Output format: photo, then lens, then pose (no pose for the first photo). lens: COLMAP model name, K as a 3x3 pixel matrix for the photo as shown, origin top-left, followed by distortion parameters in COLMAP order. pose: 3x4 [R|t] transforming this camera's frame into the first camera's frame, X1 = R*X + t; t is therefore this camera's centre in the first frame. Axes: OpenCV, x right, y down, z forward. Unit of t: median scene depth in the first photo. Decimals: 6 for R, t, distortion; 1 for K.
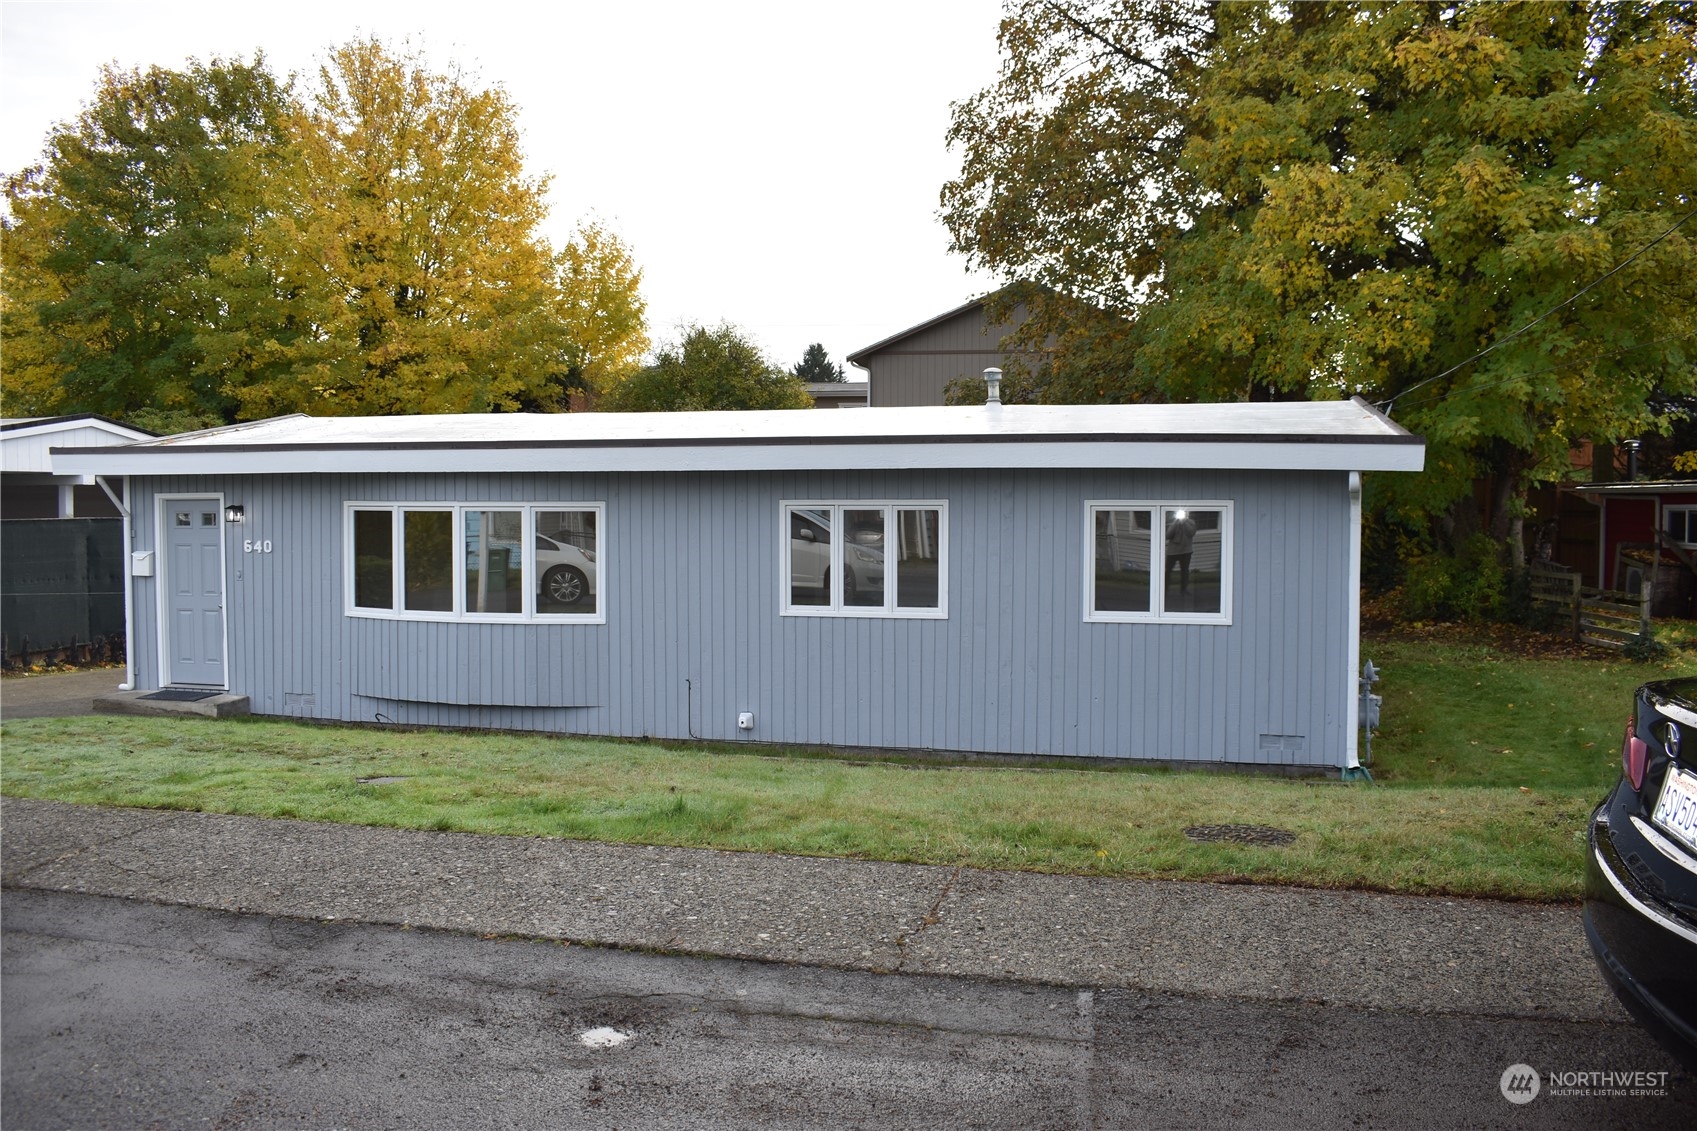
lens RADIAL K [[1325.8, 0, 842.9], [0, 1325.8, 567.0], [0, 0, 1]] dist [-0.078298, 0.001917]
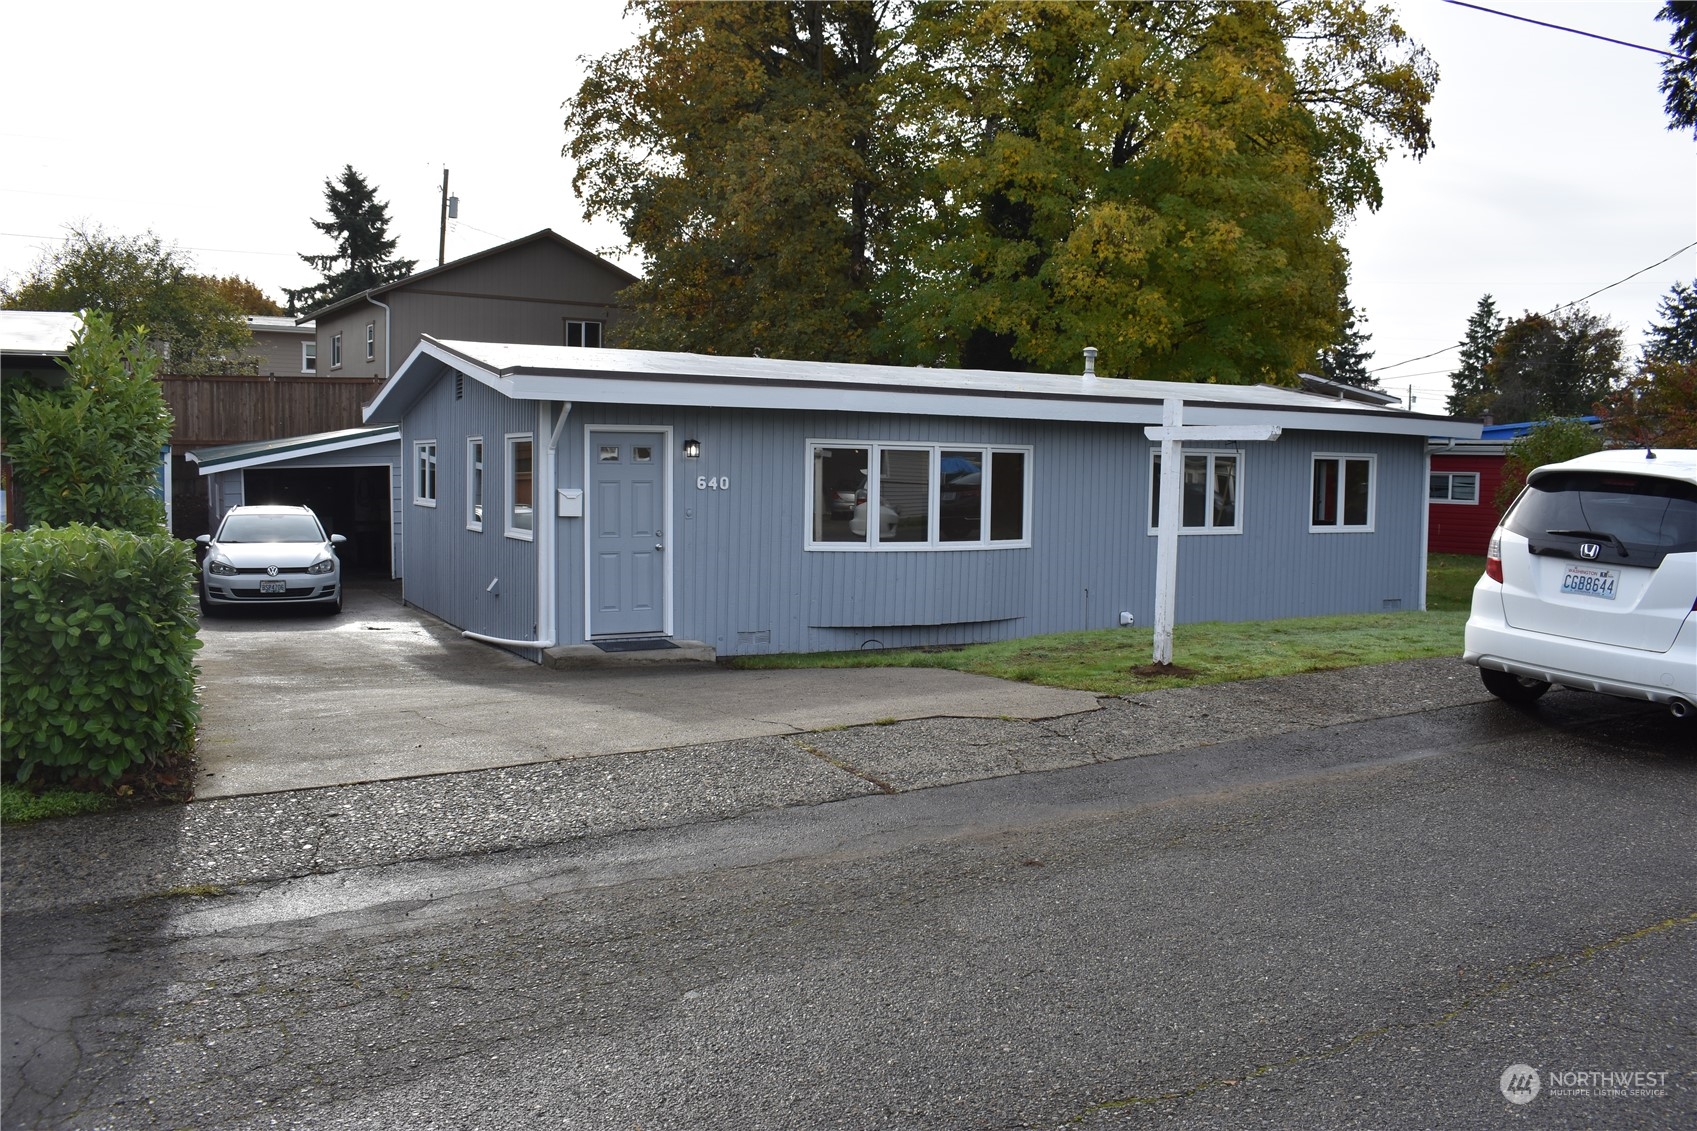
lens RADIAL K [[1325.8, 0, 852.5], [0, 1325.8, 572.2], [0, 0, 1]] dist [-0.078298, 0.001917]
pose [[0.742559, -0.045287, 0.668247, -1.059904], [0.016050, 0.998628, 0.049842, 0.002944], [-0.669588, -0.026285, 0.742268, 0.210425]]
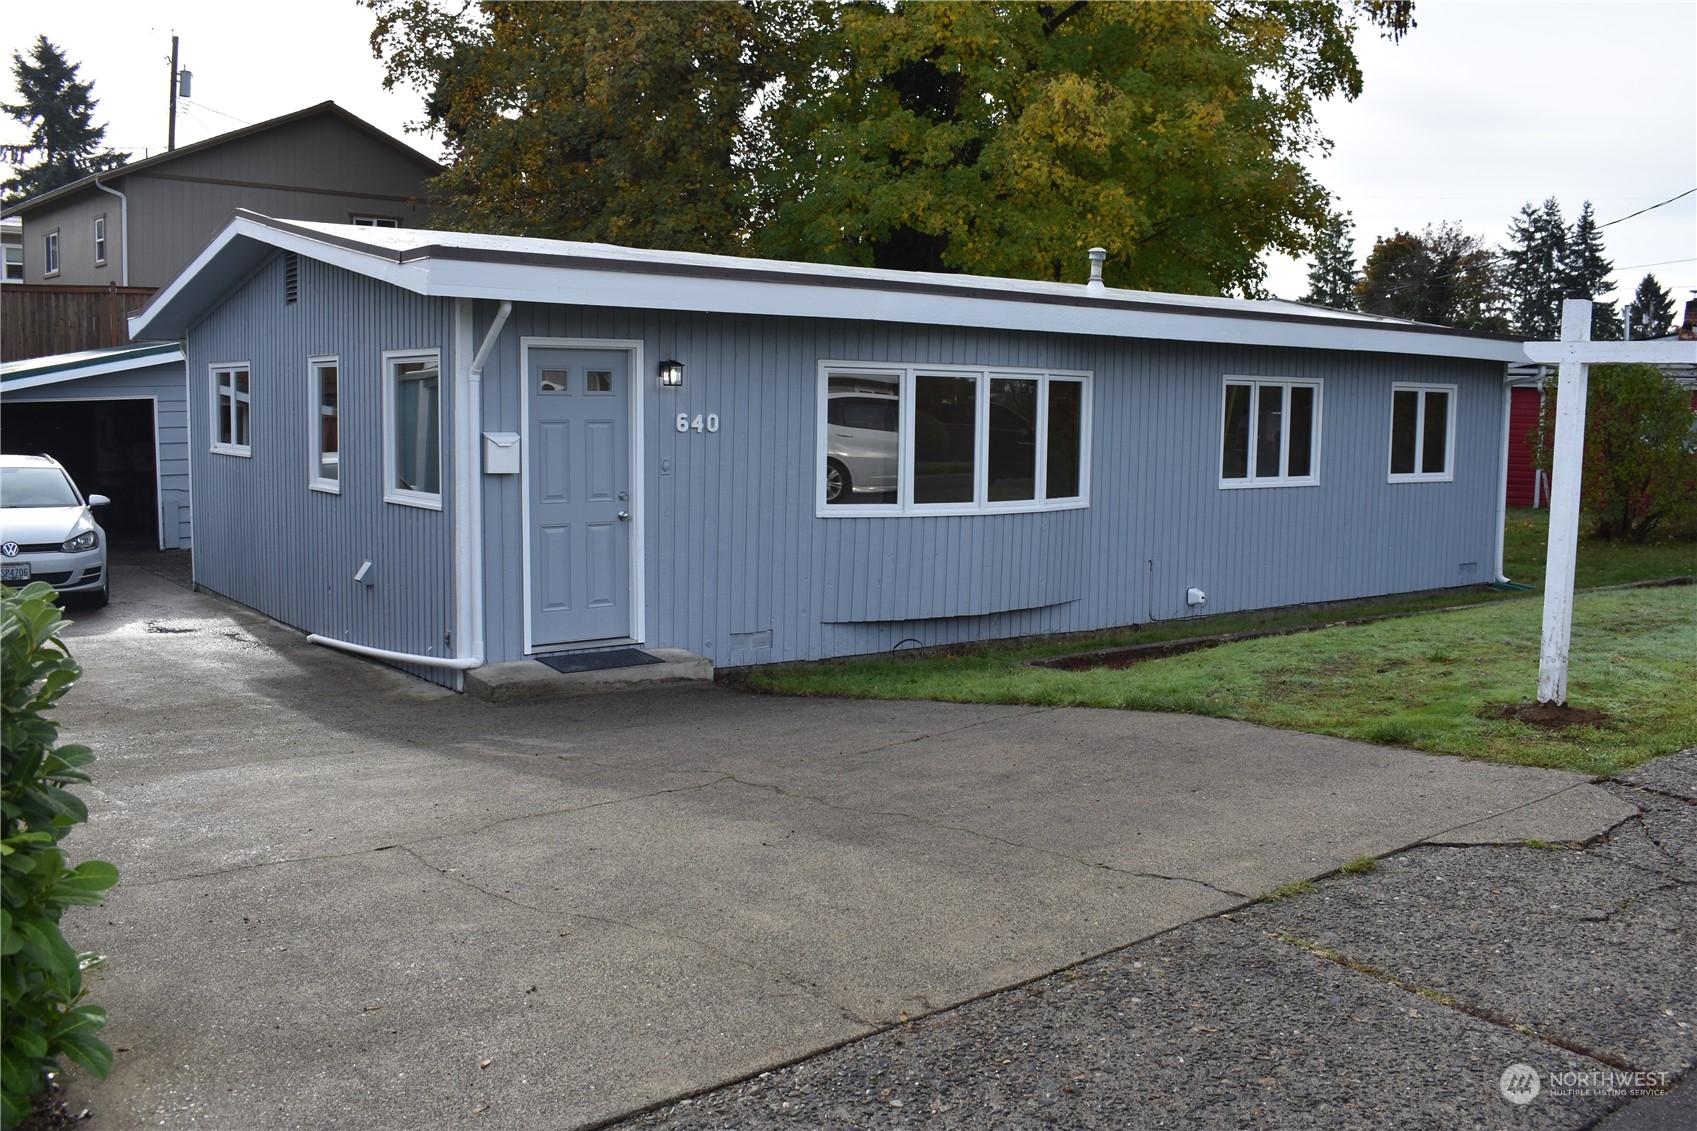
lens RADIAL K [[1465.1, 0, 846.9], [0, 1465.1, 565.7], [0, 0, 1]] dist [-0.080630, 0.010430]
pose [[0.637962, -0.078922, 0.766013, -1.012976], [0.019332, 0.996062, 0.086524, -0.006512], [-0.769825, -0.040391, 0.636975, 0.472155]]
